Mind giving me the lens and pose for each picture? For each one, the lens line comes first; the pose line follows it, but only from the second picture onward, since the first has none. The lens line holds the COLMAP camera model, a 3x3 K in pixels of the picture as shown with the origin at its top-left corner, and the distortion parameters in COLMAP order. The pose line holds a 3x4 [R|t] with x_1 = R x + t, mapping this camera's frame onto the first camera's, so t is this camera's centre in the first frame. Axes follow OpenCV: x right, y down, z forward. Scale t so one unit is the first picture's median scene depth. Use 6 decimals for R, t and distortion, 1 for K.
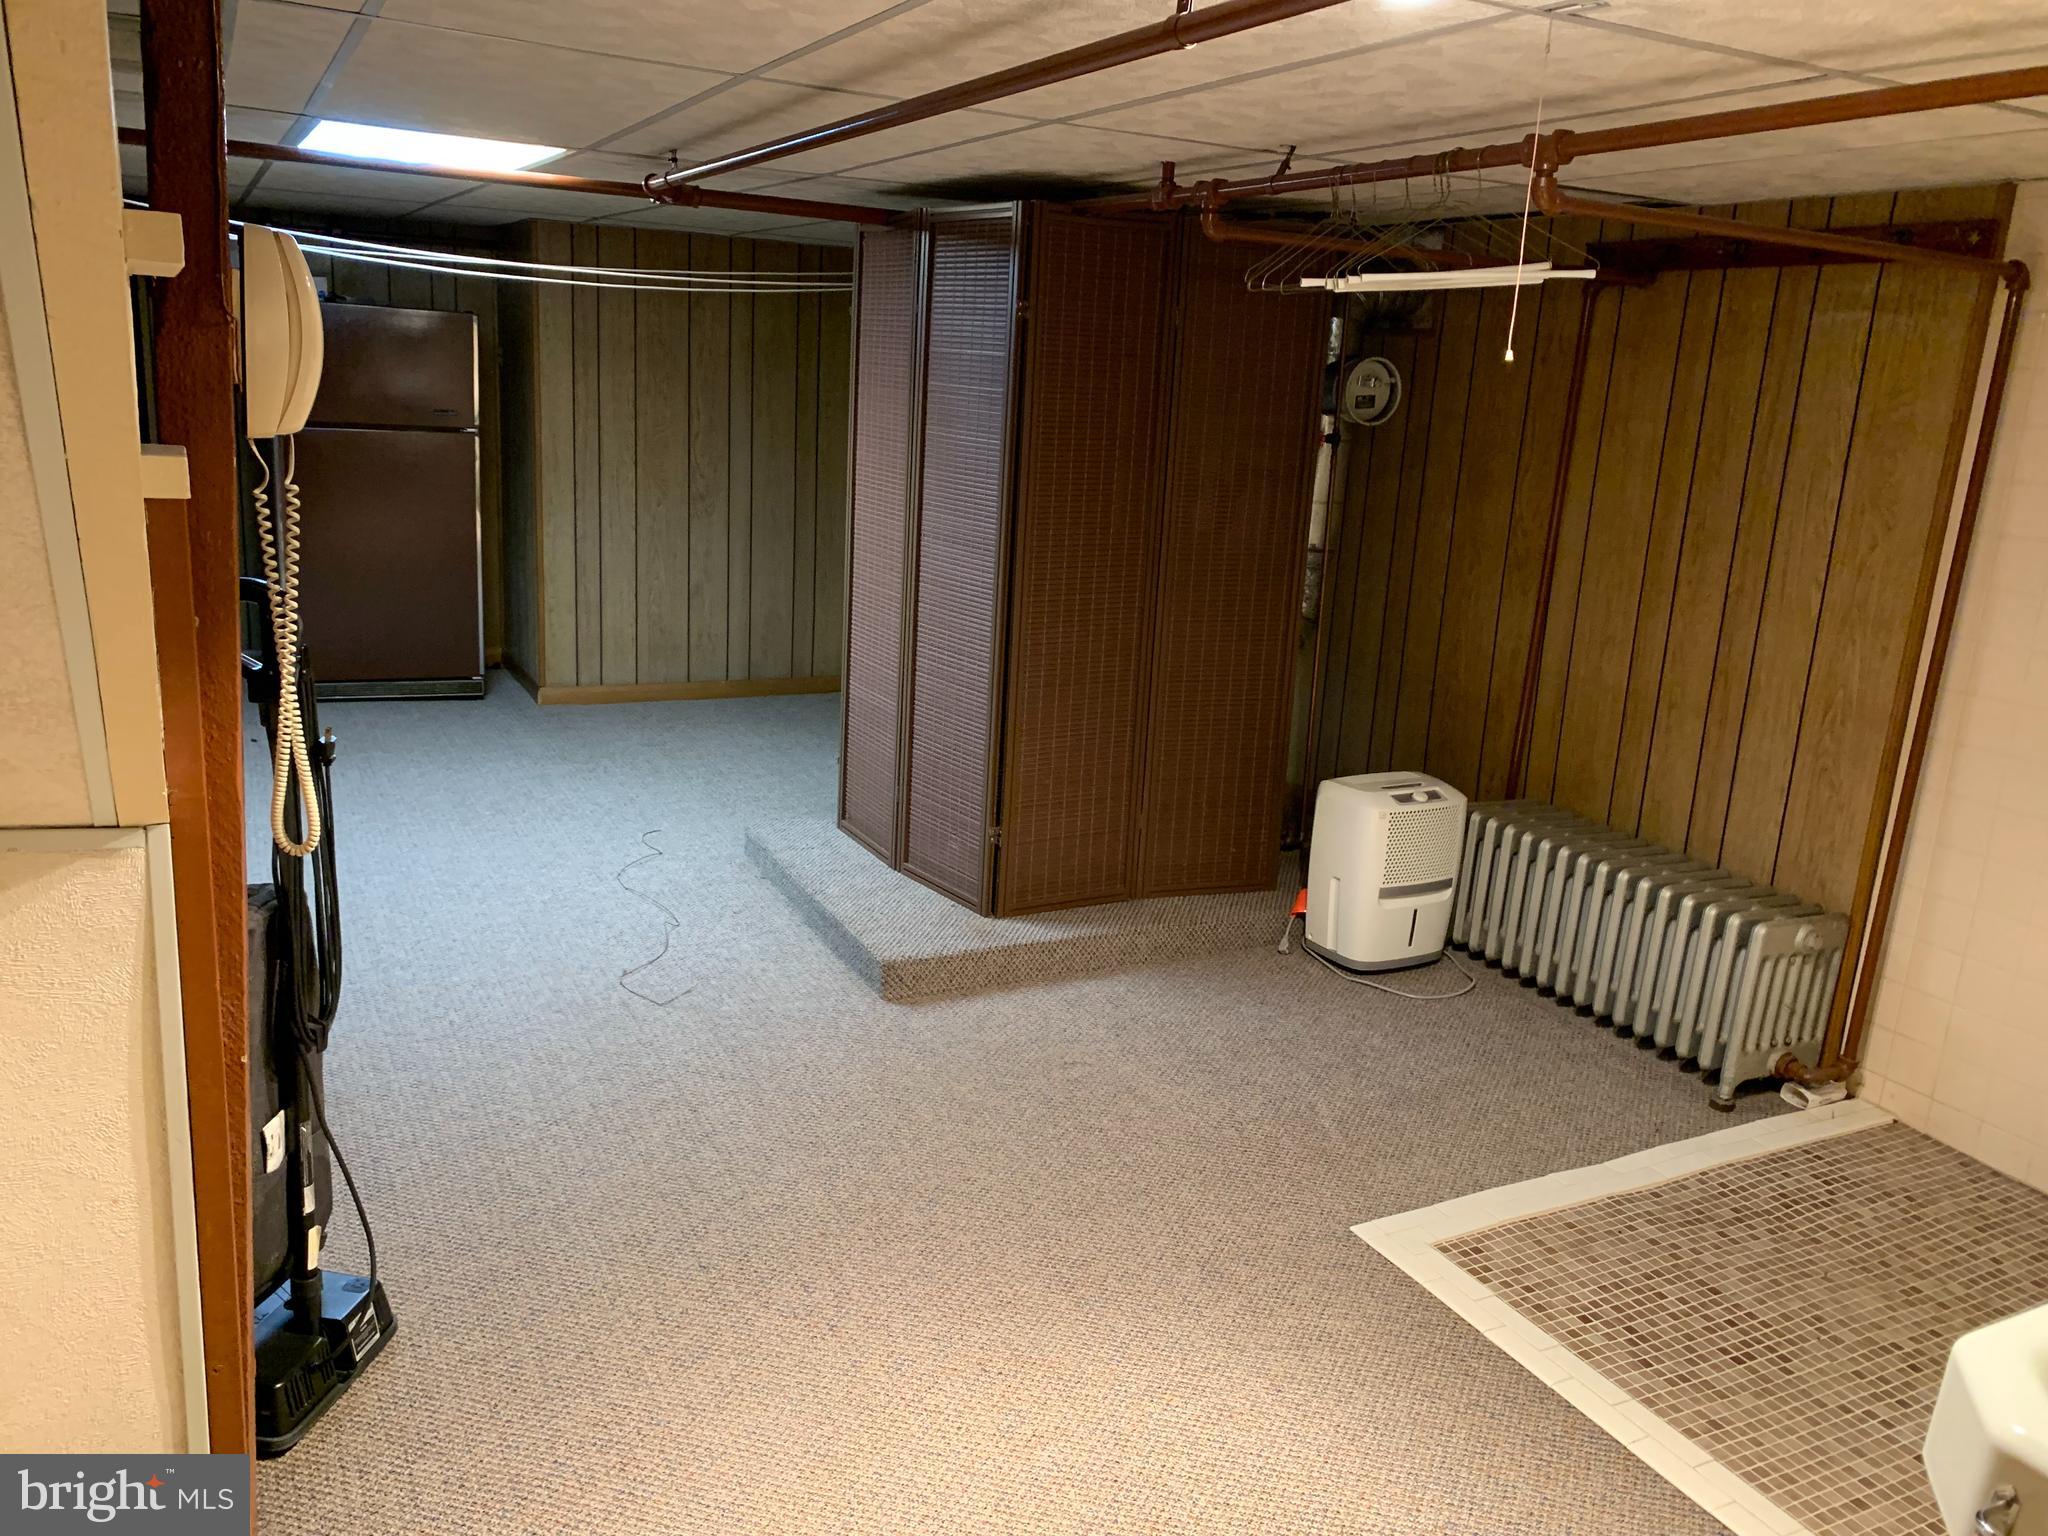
lens RADIAL K [[1581.4, 0, 1024.0], [0, 1581.4, 768.0], [0, 0, 1]] dist [0.008997, 0.001758]
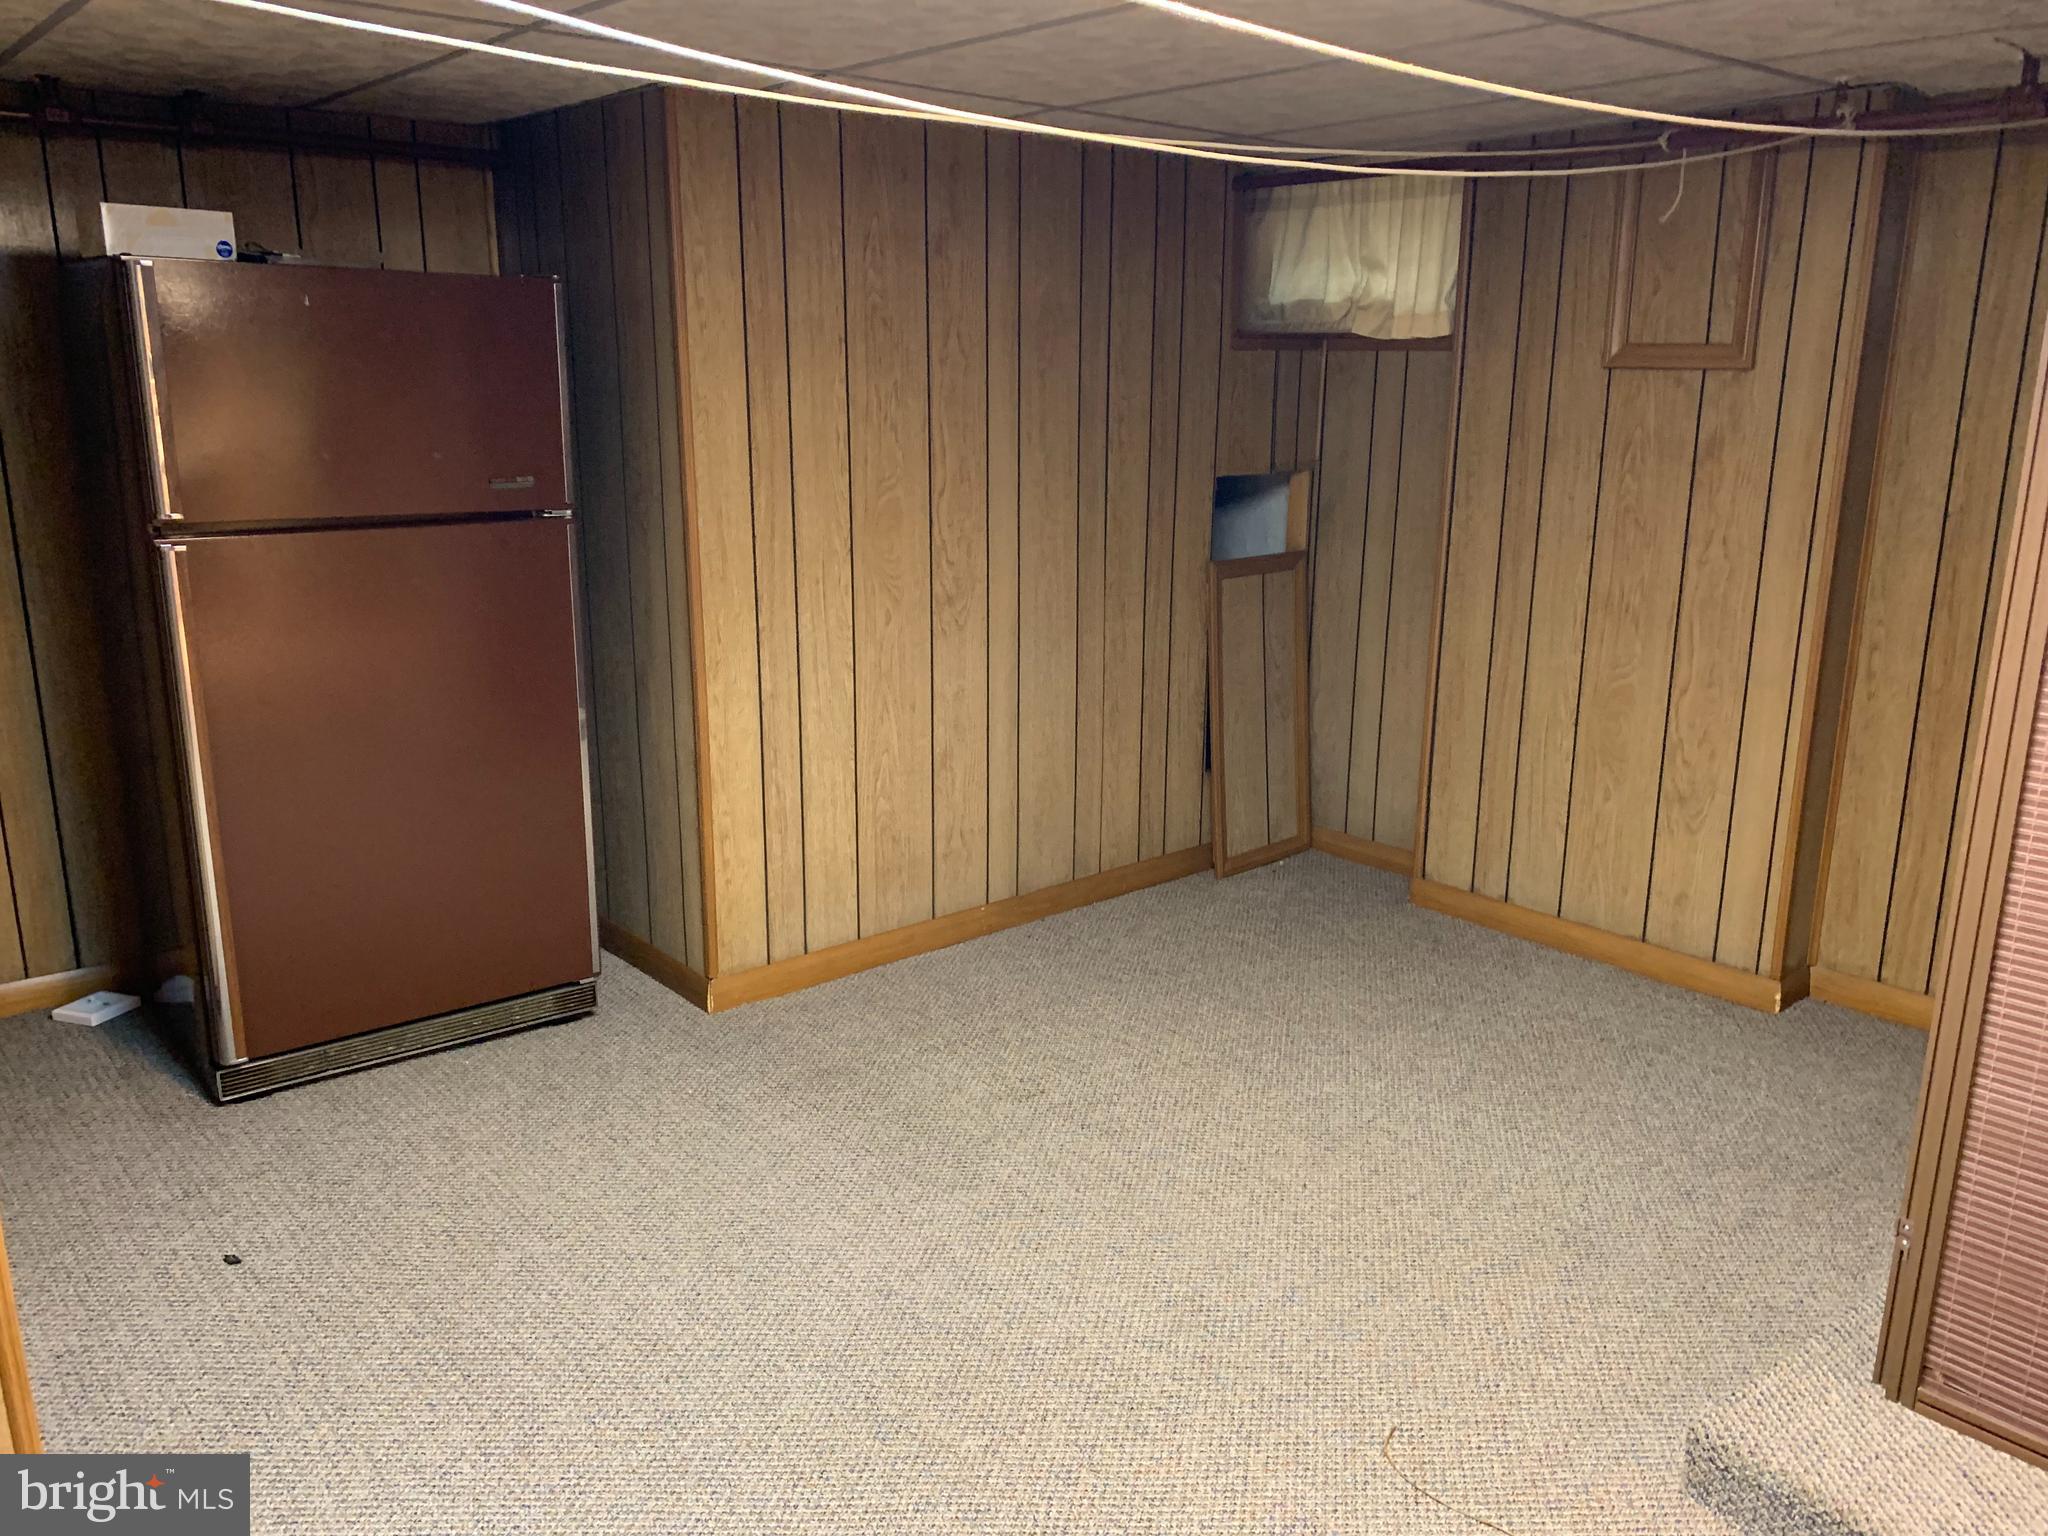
lens RADIAL K [[1531.7, 0, 1024.0], [0, 1531.7, 768.0], [0, 0, 1]] dist [0.005235, 0.000879]
pose [[0.968306, -0.115194, 0.221616, -0.309393], [0.111909, 0.993342, 0.027367, -0.124730], [-0.223293, -0.001698, 0.974750, 0.468800]]
